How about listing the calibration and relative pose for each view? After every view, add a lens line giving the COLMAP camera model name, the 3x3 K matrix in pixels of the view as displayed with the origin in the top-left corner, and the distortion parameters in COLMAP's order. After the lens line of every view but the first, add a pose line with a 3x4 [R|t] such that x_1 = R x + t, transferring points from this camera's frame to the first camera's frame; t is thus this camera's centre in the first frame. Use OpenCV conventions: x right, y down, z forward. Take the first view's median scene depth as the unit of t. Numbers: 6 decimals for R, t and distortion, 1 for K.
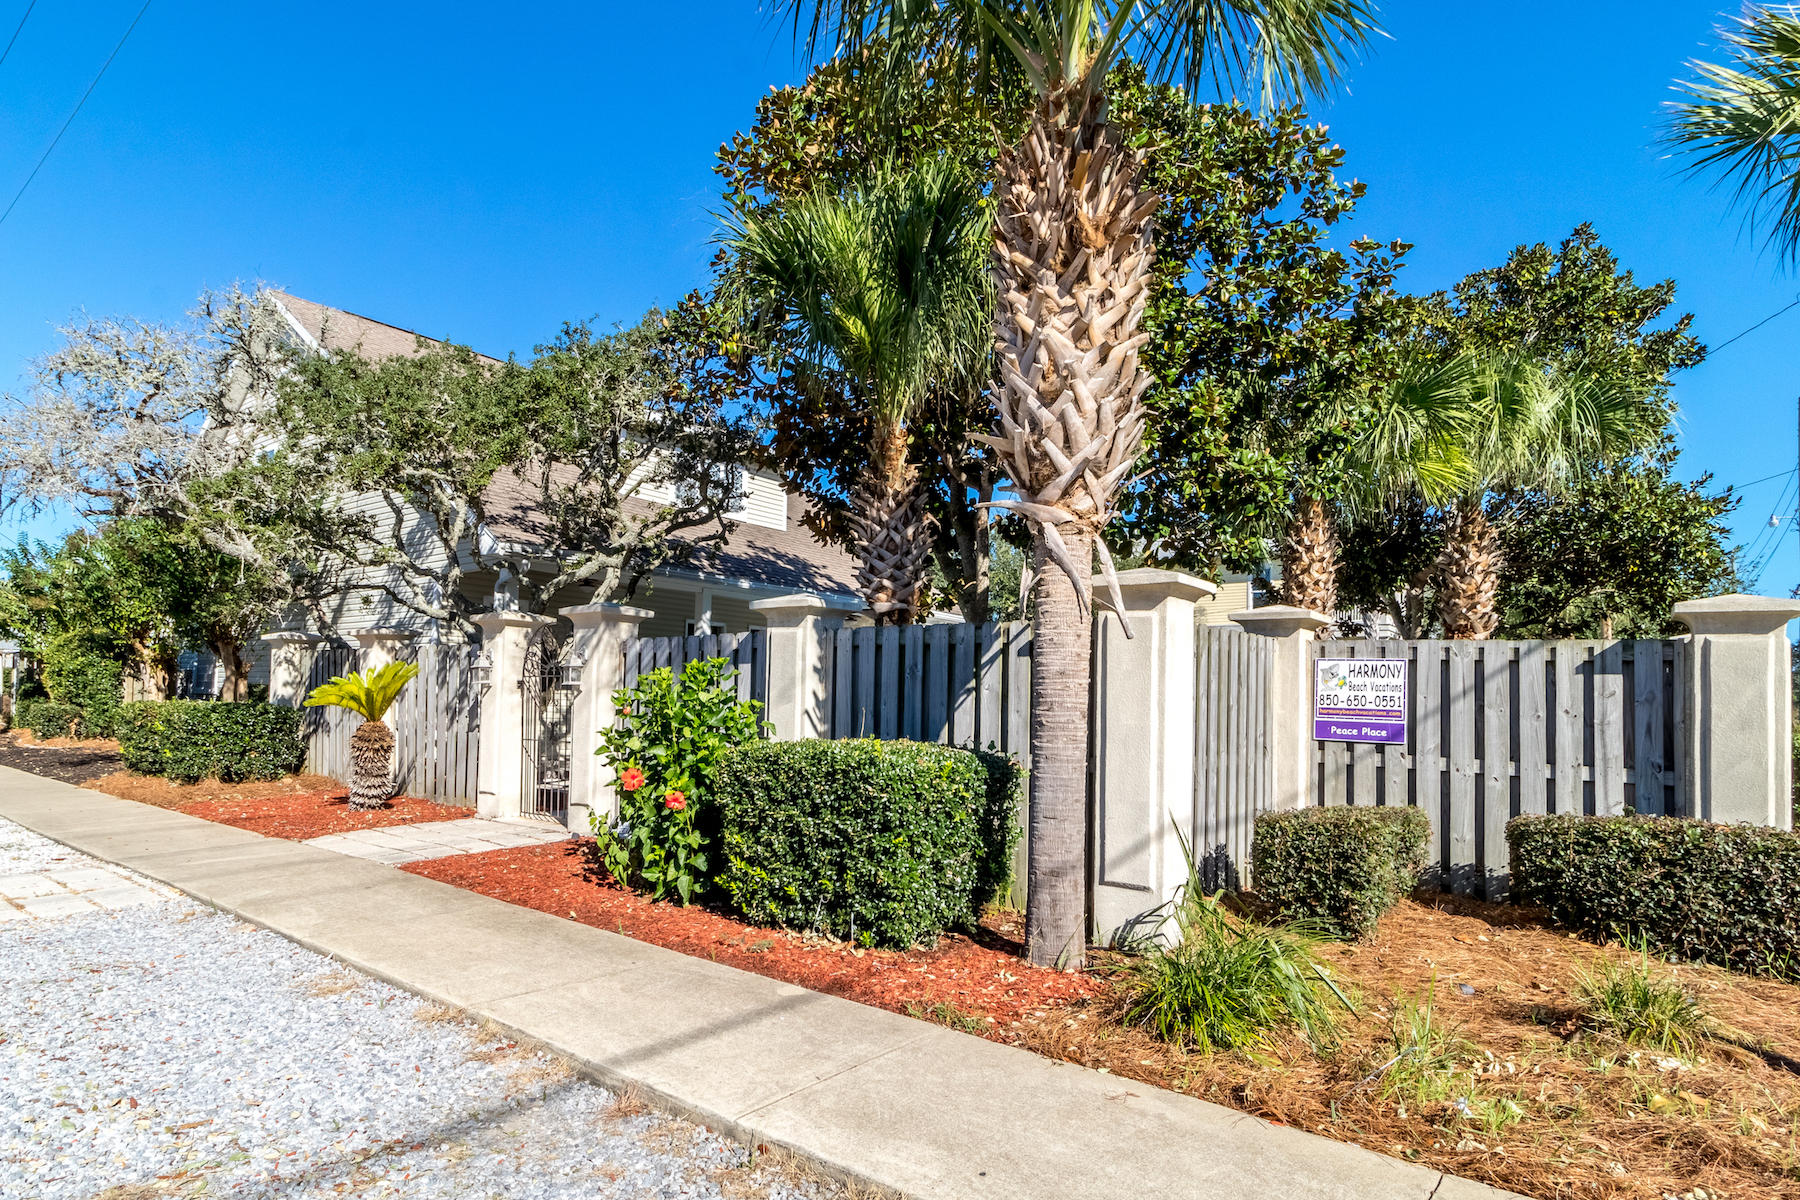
lens RADIAL K [[938.2, 0, 900.9], [0, 938.2, 603.6], [0, 0, 1]] dist [-0.002197, 0.001523]
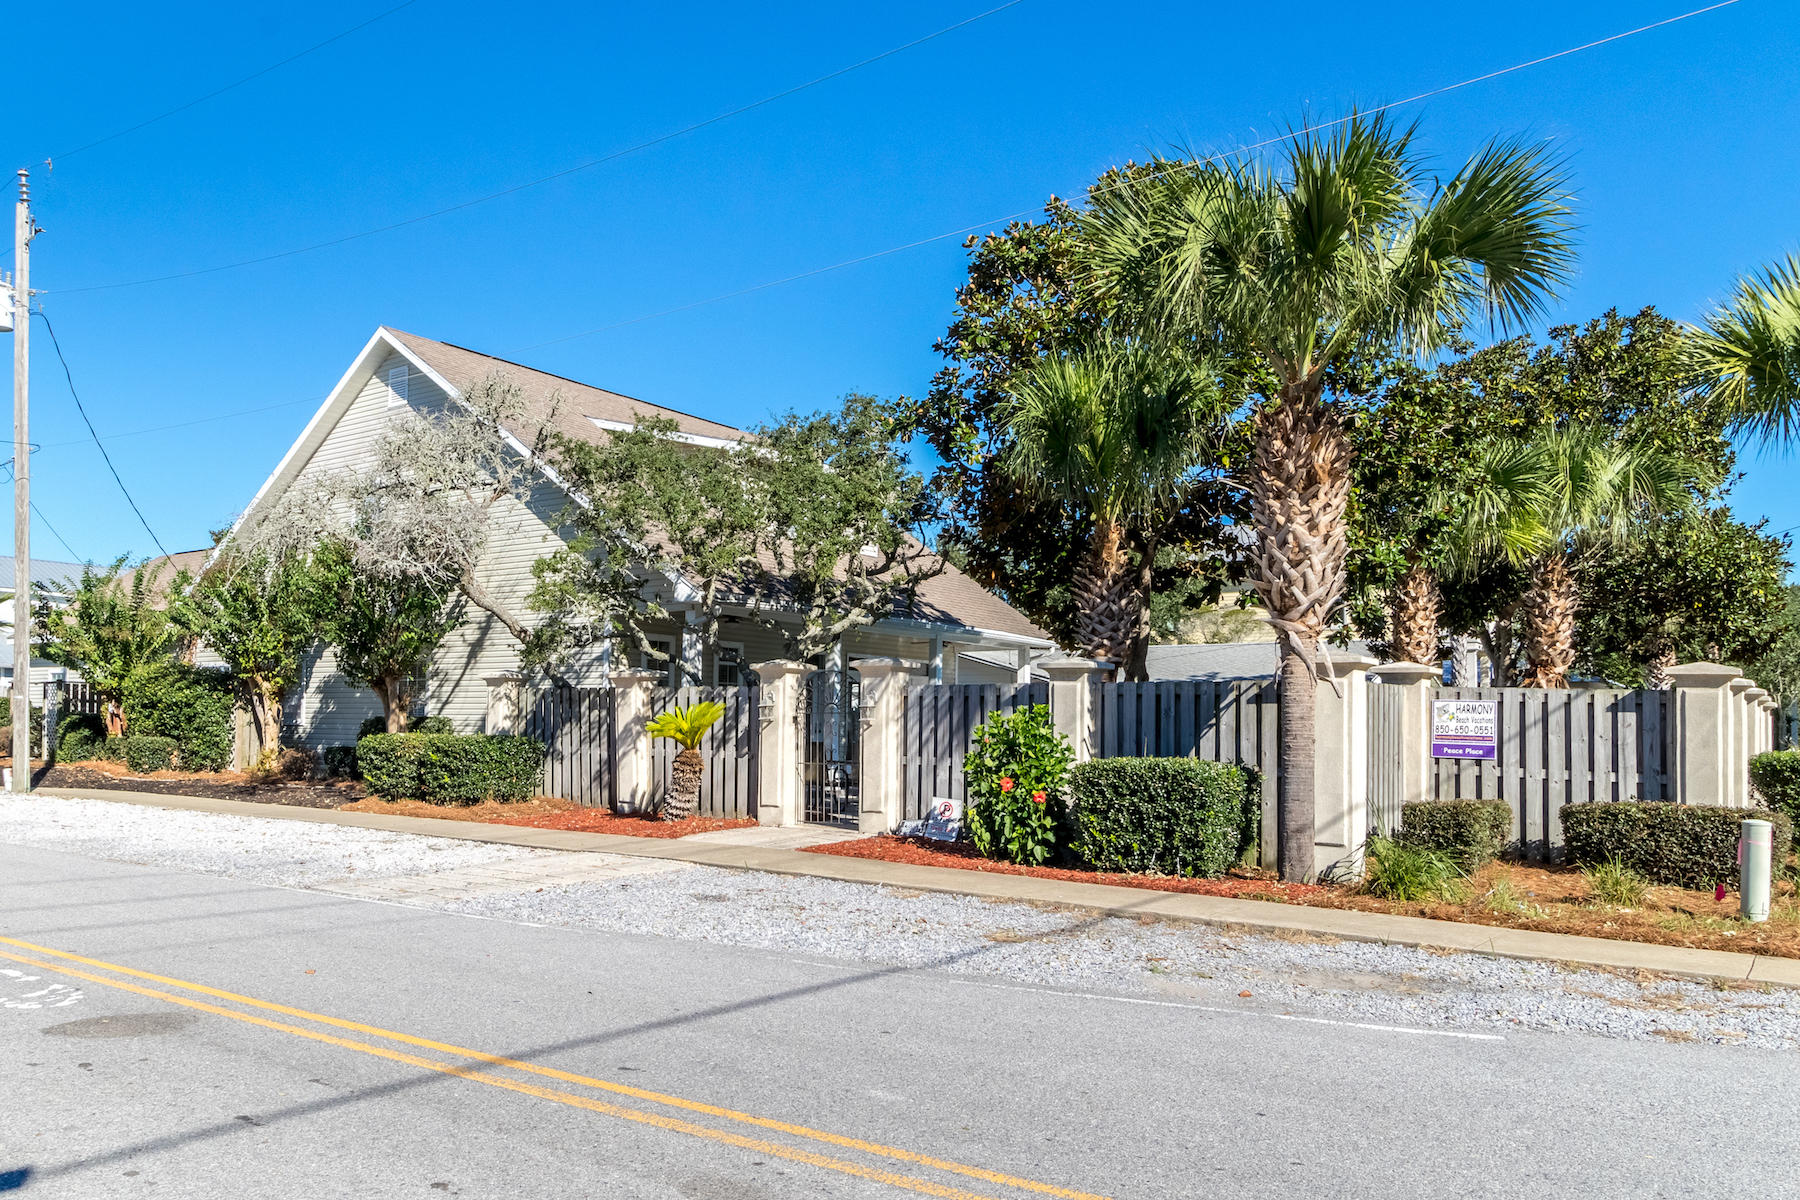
lens RADIAL K [[1151.8, 0, 897.9], [0, 1151.8, 600.4], [0, 0, 1]] dist [0.000047, 0.002048]
pose [[0.999862, -0.005637, 0.015596, -0.467586], [0.005671, 0.999982, -0.002152, -0.110266], [-0.015583, 0.002240, 0.999876, -0.869572]]
